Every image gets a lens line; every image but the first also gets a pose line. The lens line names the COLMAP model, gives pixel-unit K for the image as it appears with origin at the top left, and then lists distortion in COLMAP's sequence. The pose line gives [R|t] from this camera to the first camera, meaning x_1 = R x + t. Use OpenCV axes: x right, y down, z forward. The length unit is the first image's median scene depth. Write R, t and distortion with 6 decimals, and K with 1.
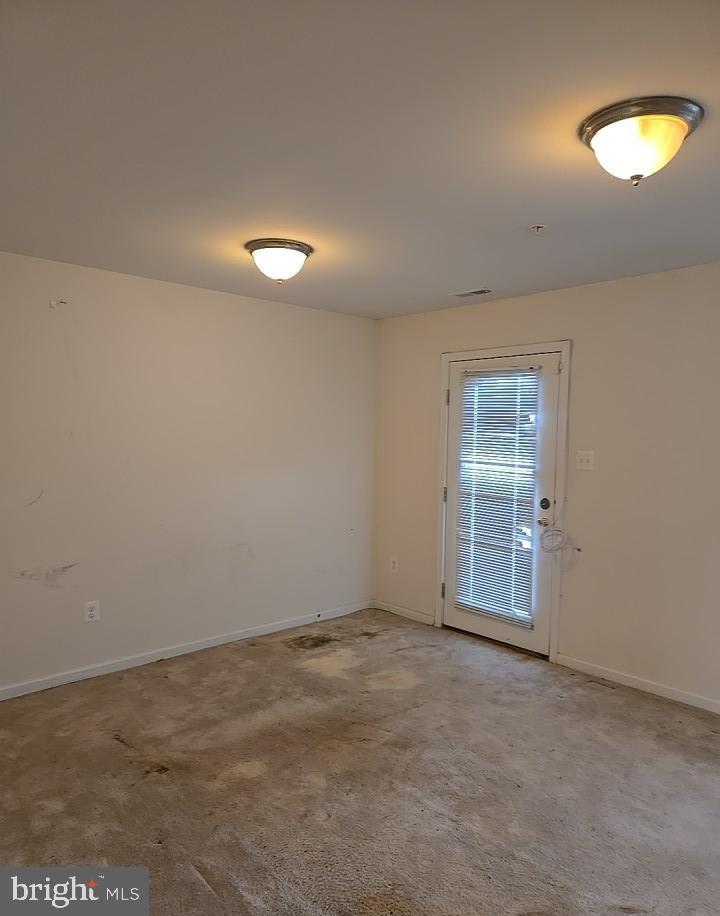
lens RADIAL K [[645.0, 0, 359.1], [0, 645.0, 474.3], [0, 0, 1]] dist [0.079493, -0.057873]
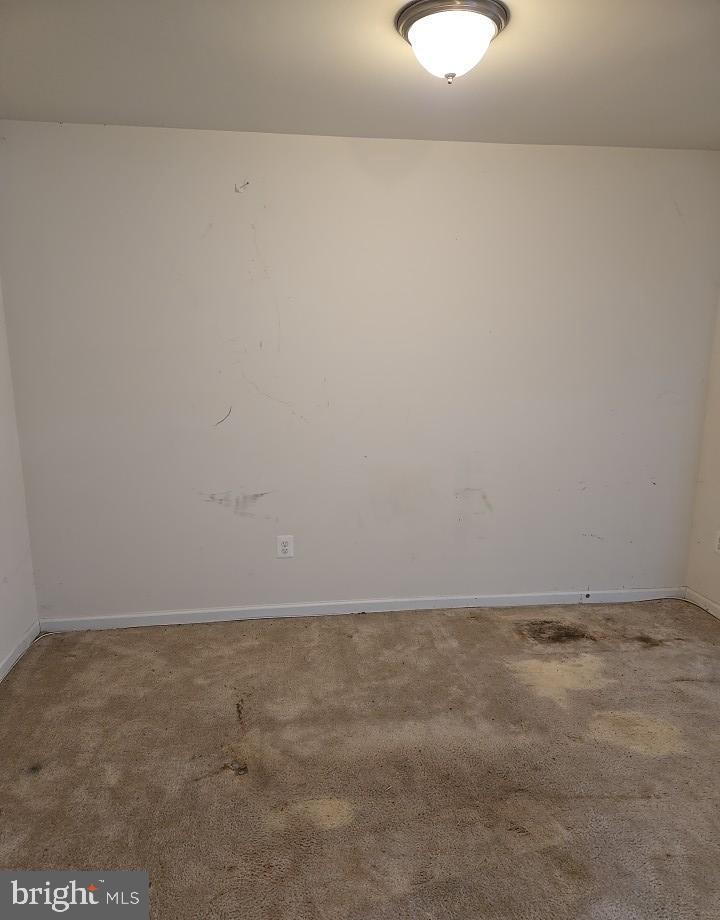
lens RADIAL K [[647.8, 0, 359.1], [0, 647.8, 476.4], [0, 0, 1]] dist [0.079493, -0.057873]
pose [[0.820500, 0.097705, -0.563235, 0.166383], [-0.027872, 0.990951, 0.131298, -0.005064], [0.570967, -0.092032, 0.815798, 0.344096]]
